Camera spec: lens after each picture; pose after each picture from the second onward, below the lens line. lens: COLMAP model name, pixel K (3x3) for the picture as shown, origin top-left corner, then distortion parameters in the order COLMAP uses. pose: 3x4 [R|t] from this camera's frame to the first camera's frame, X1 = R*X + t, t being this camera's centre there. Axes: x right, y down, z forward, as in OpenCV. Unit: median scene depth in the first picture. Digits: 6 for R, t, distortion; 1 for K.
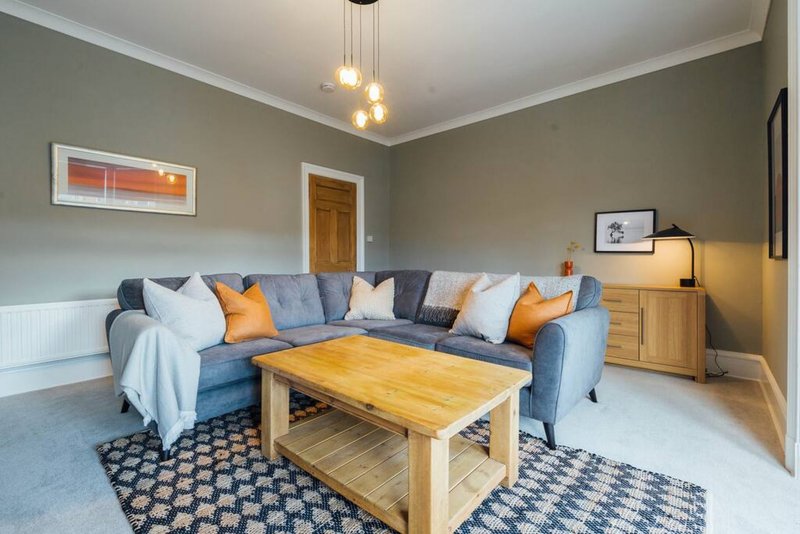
lens RADIAL K [[353.0, 0, 400.0], [0, 353.0, 267.0], [0, 0, 1]] dist [0.000406, 0.000146]
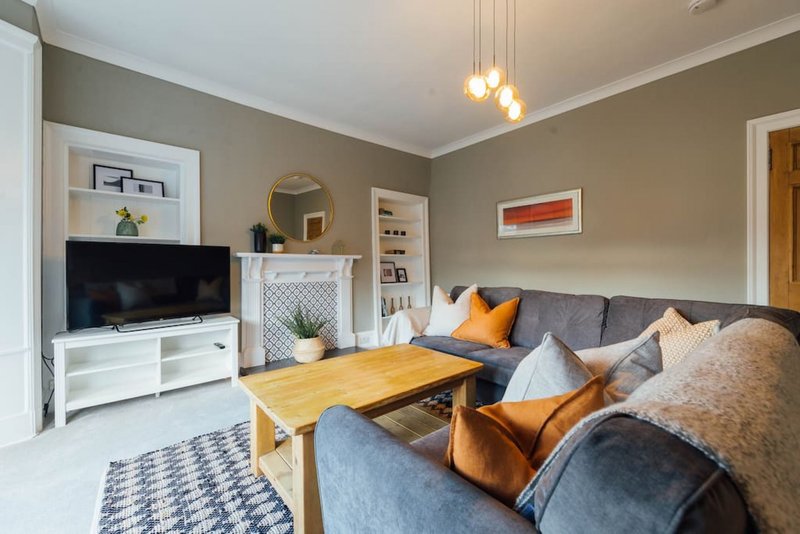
lens RADIAL K [[325.0, 0, 400.0], [0, 325.0, 269.7], [0, 0, 1]] dist [-0.000290, -0.000051]
pose [[-0.124472, 0.012625, -0.992143, 0.687105], [-0.018169, 0.999722, 0.015001, -0.053754], [0.992057, 0.019893, -0.124208, 0.840343]]
